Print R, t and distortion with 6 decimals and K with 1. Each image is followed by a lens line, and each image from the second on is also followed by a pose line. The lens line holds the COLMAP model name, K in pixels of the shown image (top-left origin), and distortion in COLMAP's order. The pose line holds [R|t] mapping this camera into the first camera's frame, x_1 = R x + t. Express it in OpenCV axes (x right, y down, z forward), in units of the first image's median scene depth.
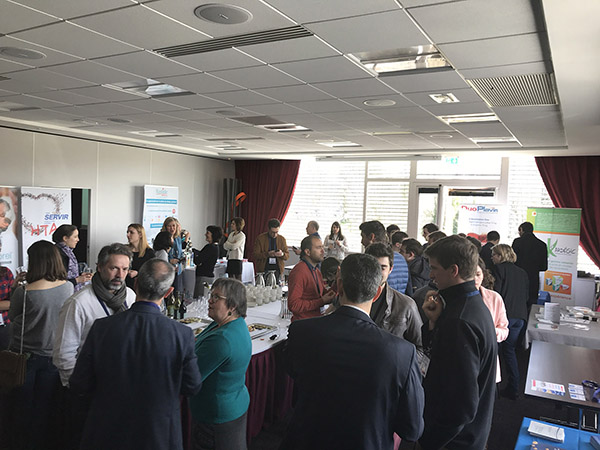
lens RADIAL K [[508.1, 0, 295.6], [0, 508.1, 231.7], [0, 0, 1]] dist [0.058333, -0.030521]
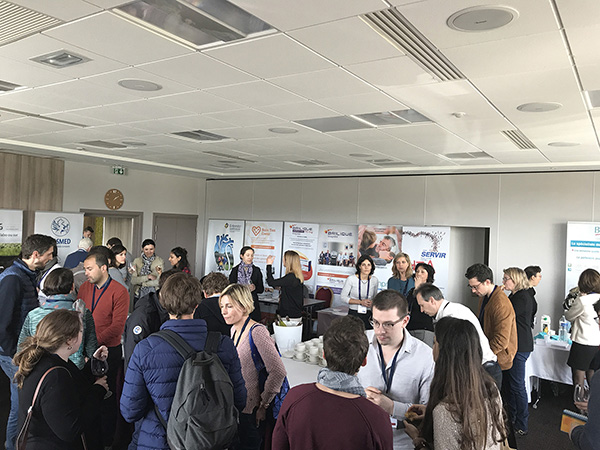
lens RADIAL K [[508.1, 0, 300.7], [0, 508.1, 221.5], [0, 0, 1]] dist [0.058333, -0.030521]
pose [[-0.062009, -0.046749, -0.996980, 0.627474], [-0.103056, 0.993863, -0.040193, -0.029614], [0.992741, 0.100252, -0.066446, 0.897170]]
